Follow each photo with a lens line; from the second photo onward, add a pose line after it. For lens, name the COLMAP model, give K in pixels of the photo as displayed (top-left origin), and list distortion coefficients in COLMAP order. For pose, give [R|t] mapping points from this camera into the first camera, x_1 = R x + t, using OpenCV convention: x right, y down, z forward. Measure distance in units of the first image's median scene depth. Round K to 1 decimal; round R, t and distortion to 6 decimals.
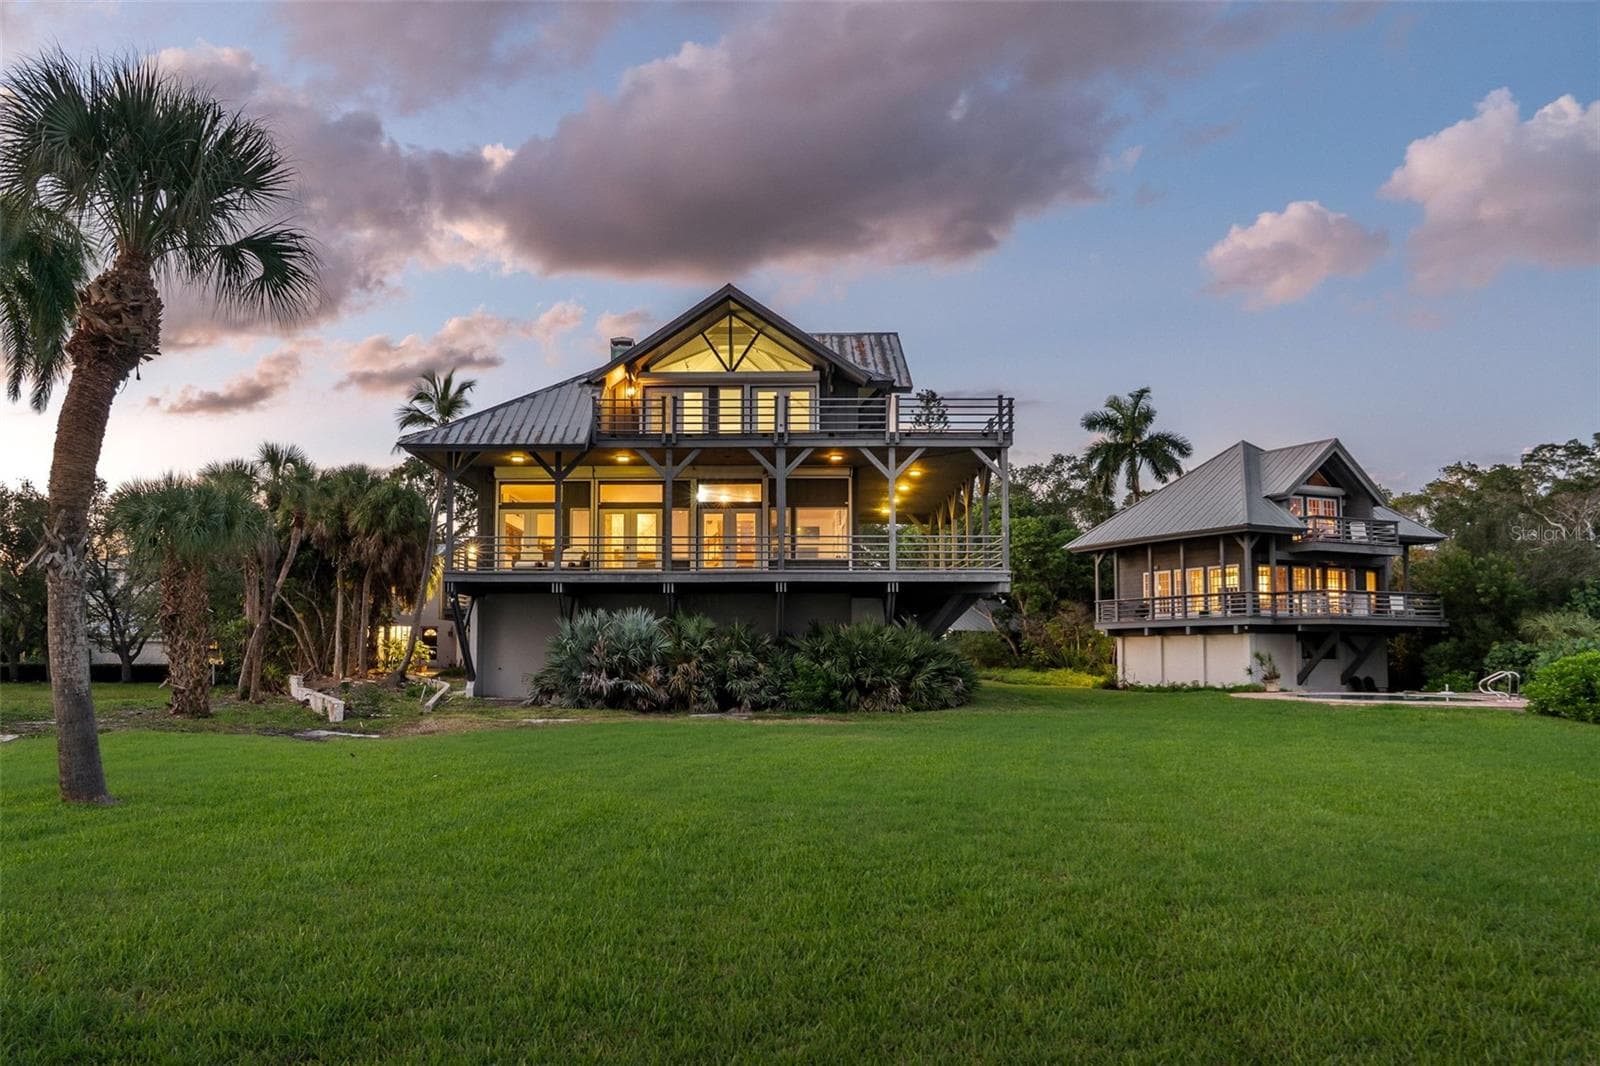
lens RADIAL K [[1293.2, 0, 801.2], [0, 1293.2, 553.6], [0, 0, 1]] dist [-0.002144, -0.000270]
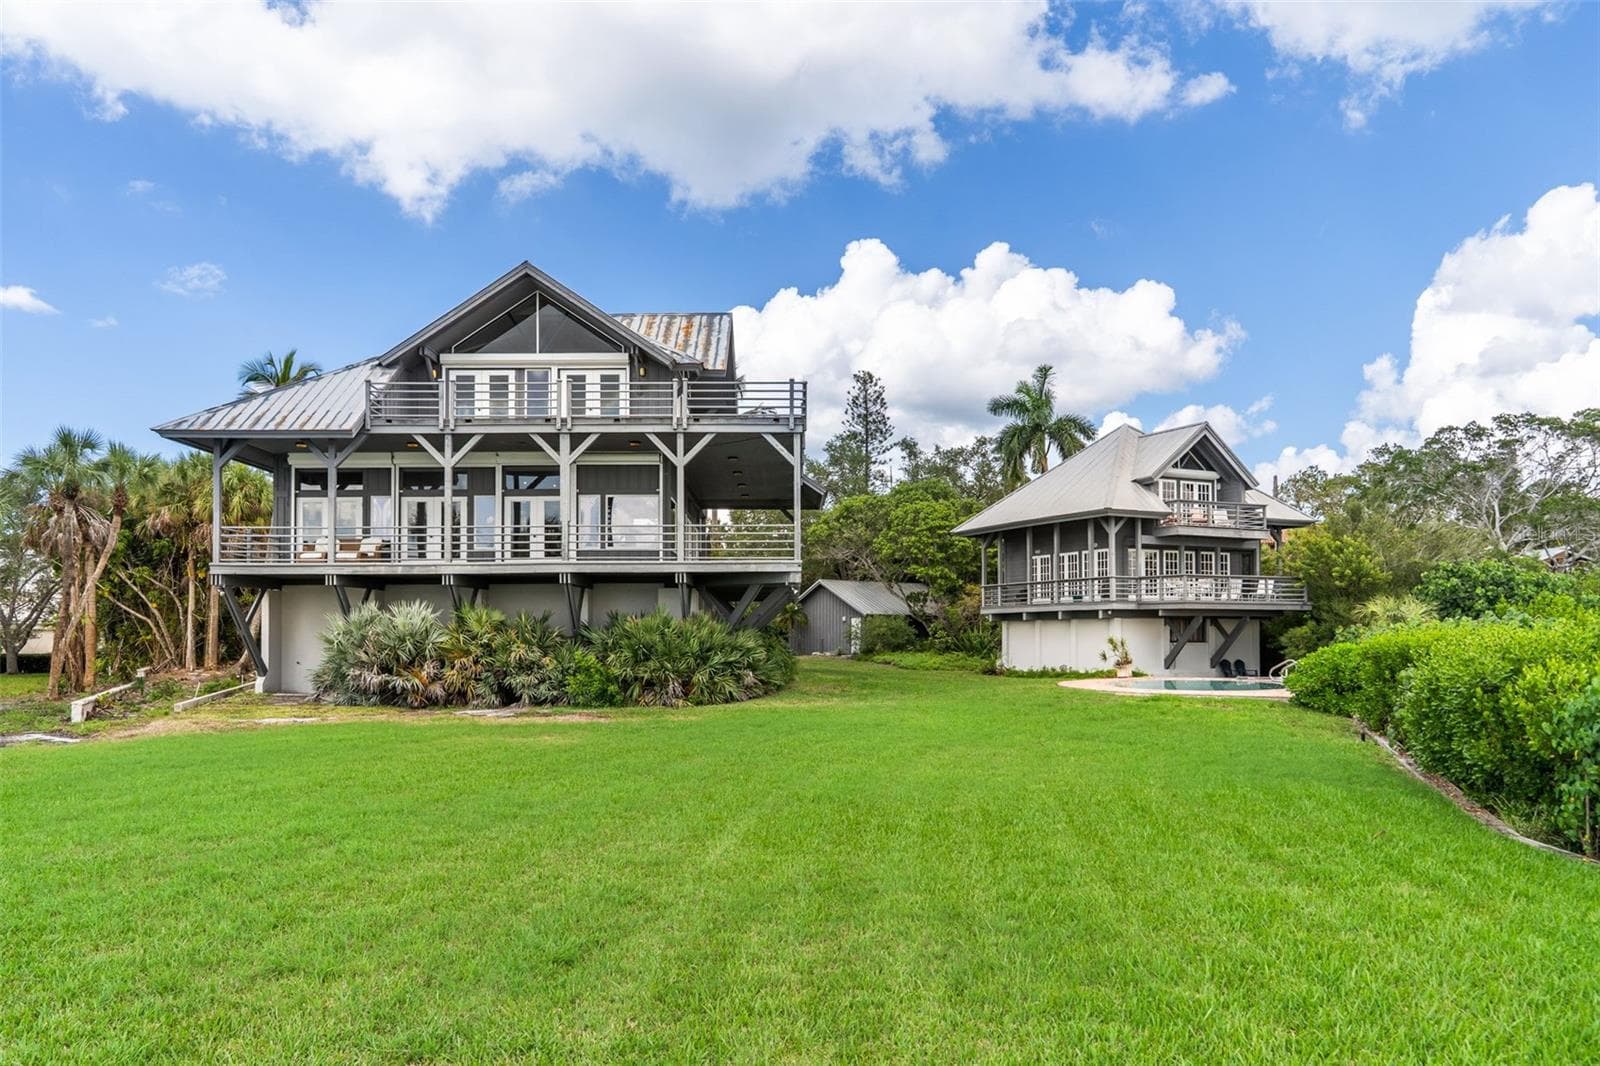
lens RADIAL K [[1293.2, 0, 801.2], [0, 1293.2, 553.6], [0, 0, 1]] dist [-0.002144, -0.000270]
pose [[0.999054, -0.004704, 0.043239, 0.069519], [0.004115, 0.999898, 0.013705, -0.002846], [-0.043299, -0.013515, 0.998971, 0.016986]]
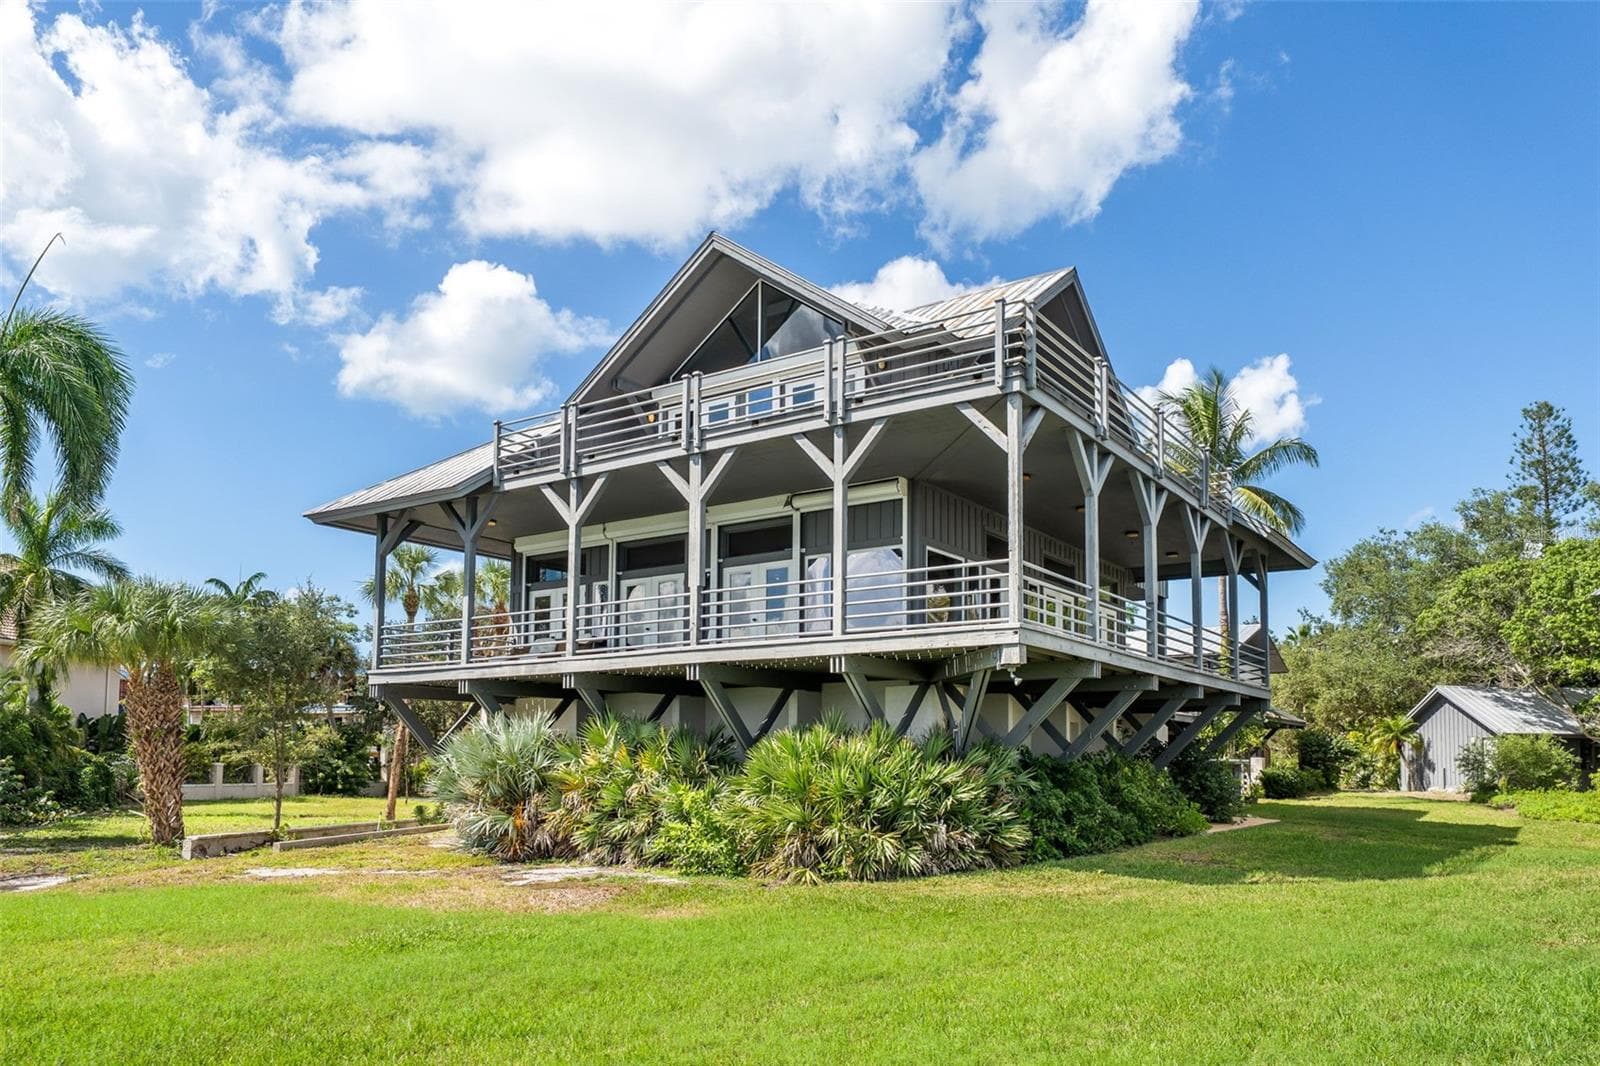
lens RADIAL K [[1188.7, 0, 781.8], [0, 1188.7, 660.0], [0, 0, 1]] dist [-0.027599, 0.000694]
pose [[0.834811, -0.048480, -0.548398, 0.199957], [0.041548, 0.998822, -0.025051, 0.021262], [0.548967, -0.001872, 0.835842, 0.313669]]
